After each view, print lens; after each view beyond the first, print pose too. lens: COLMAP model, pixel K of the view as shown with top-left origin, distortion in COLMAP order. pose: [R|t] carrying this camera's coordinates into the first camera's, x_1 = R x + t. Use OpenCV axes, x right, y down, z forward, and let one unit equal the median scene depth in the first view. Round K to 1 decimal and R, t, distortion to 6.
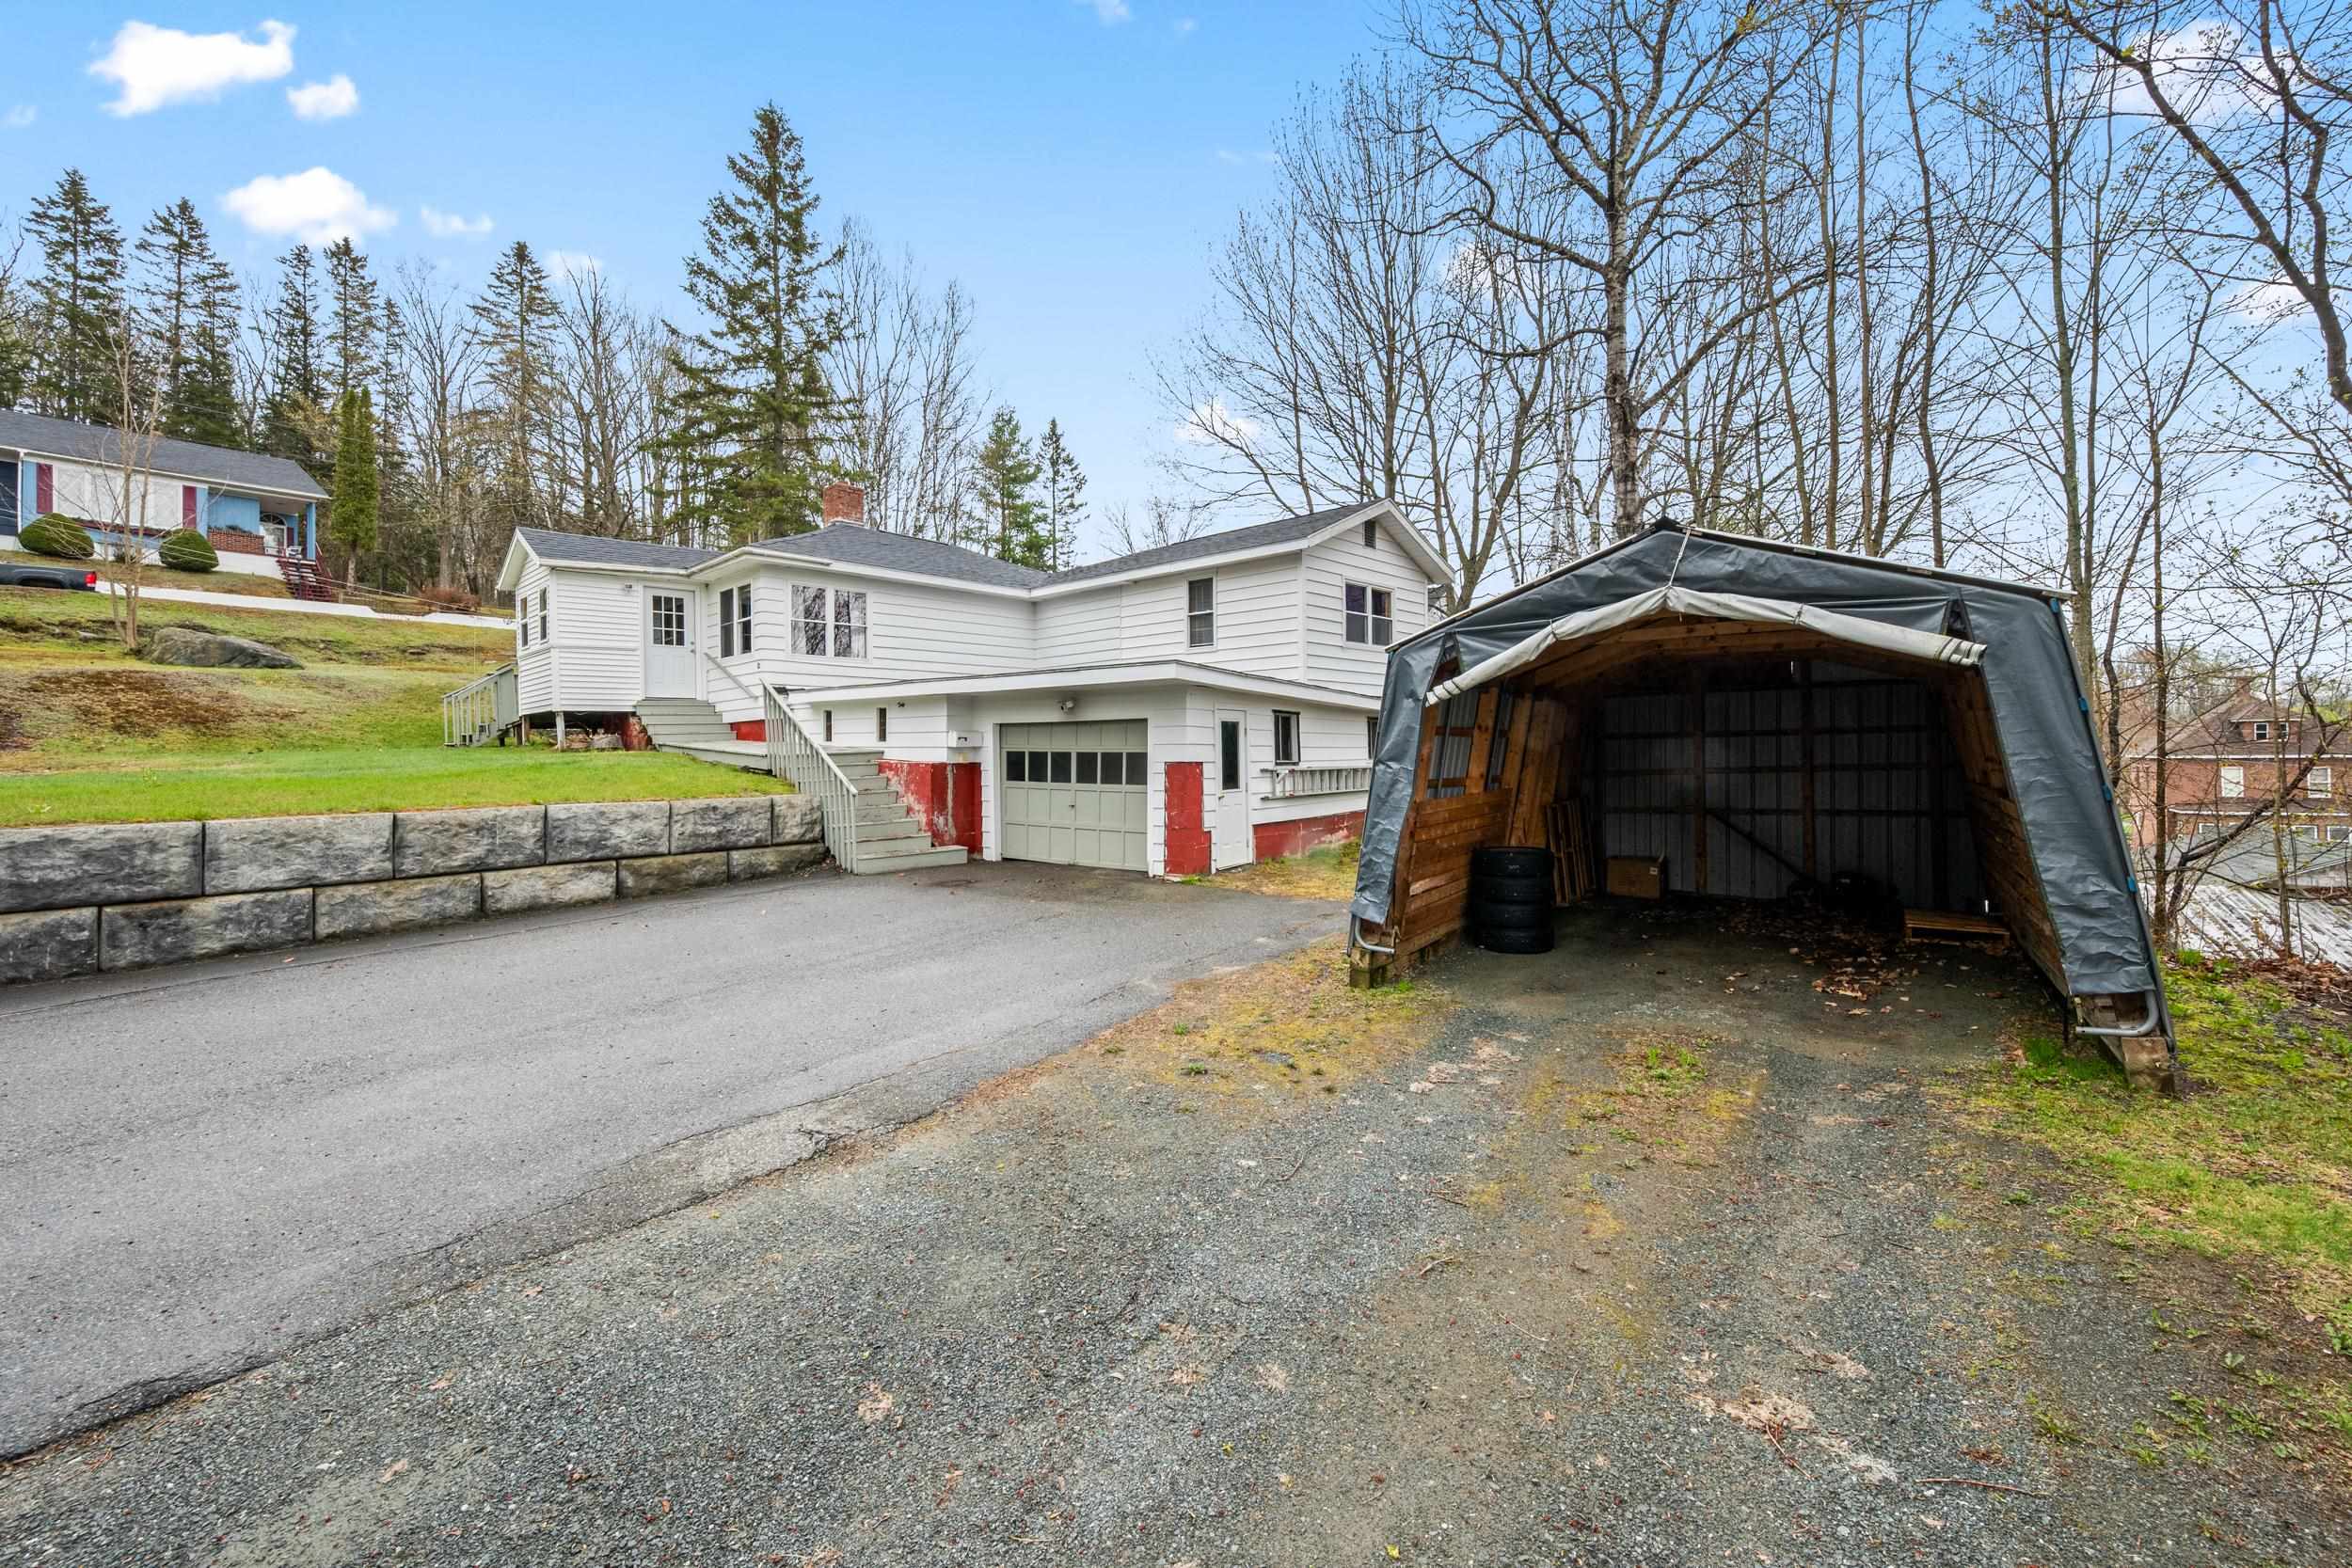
lens RADIAL K [[924.4, 0, 1193.4], [0, 924.4, 742.0], [0, 0, 1]] dist [-0.001236, 0.000290]
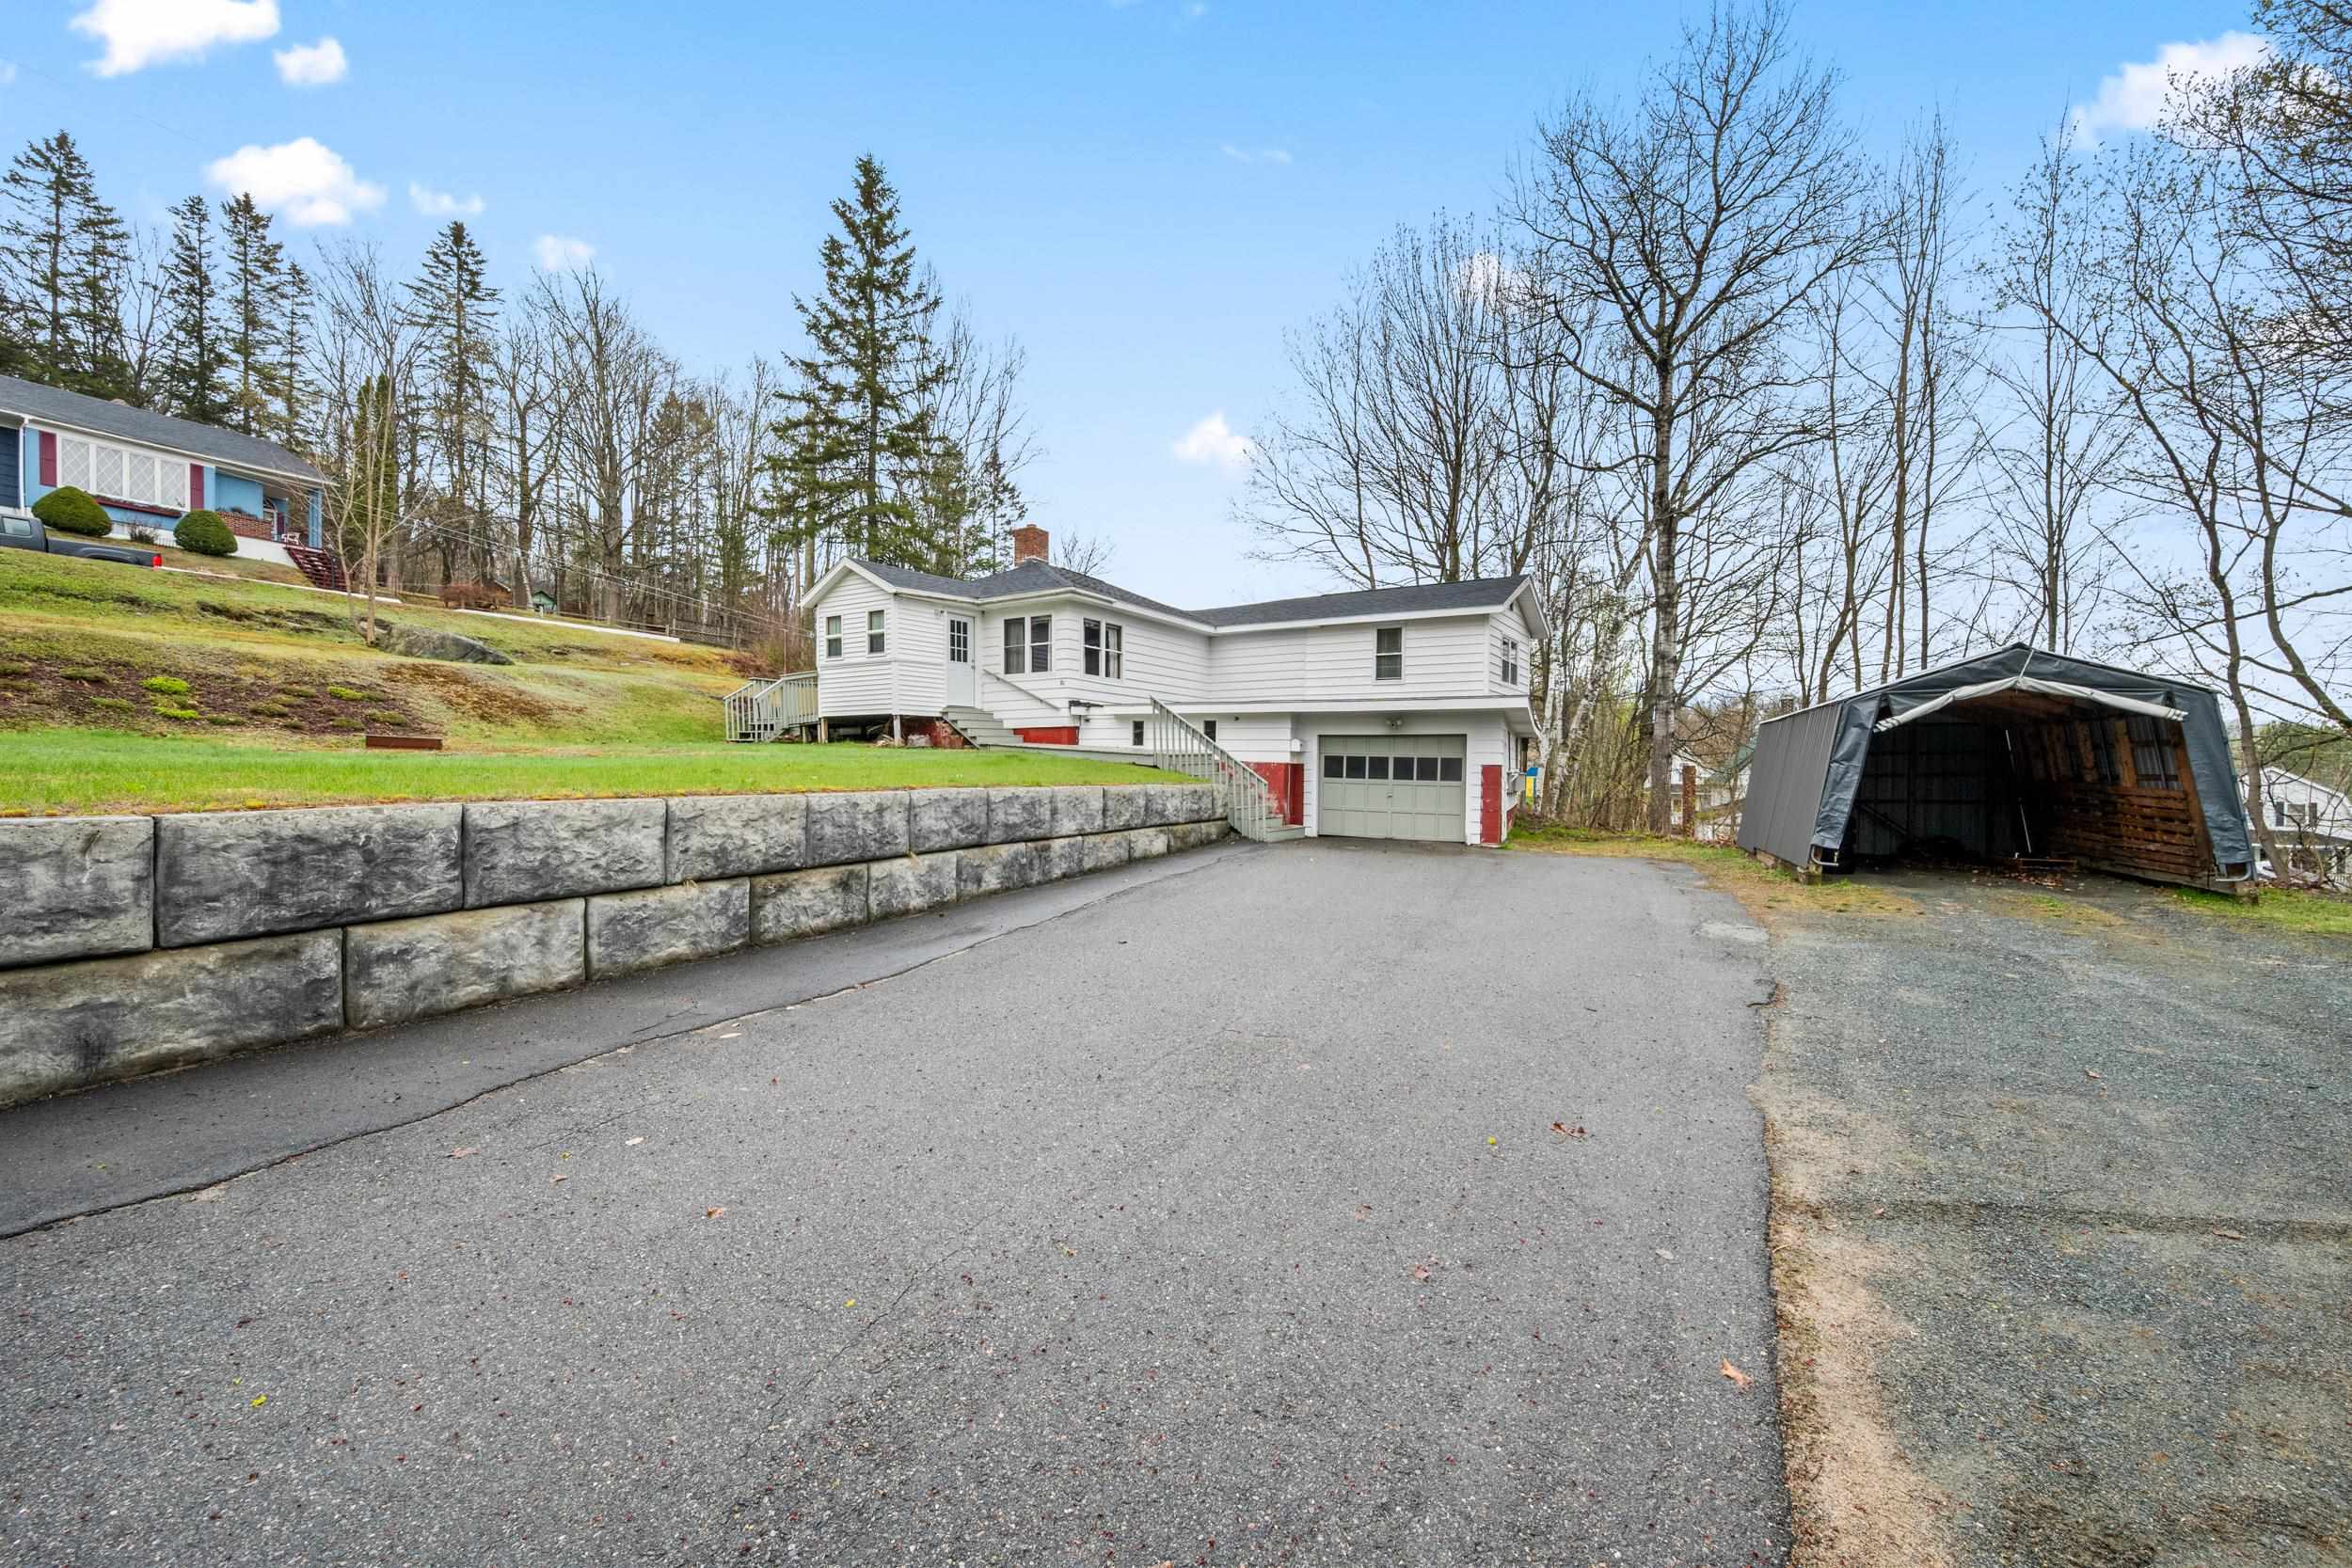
lens RADIAL K [[924.4, 0, 1105.4], [0, 924.4, 781.2], [0, 0, 1]] dist [-0.001236, 0.000290]
pose [[0.985000, 0.018283, 0.171581, -0.599392], [-0.022079, 0.999551, 0.020243, 0.021584], [-0.171134, -0.023728, 0.984962, -0.218328]]
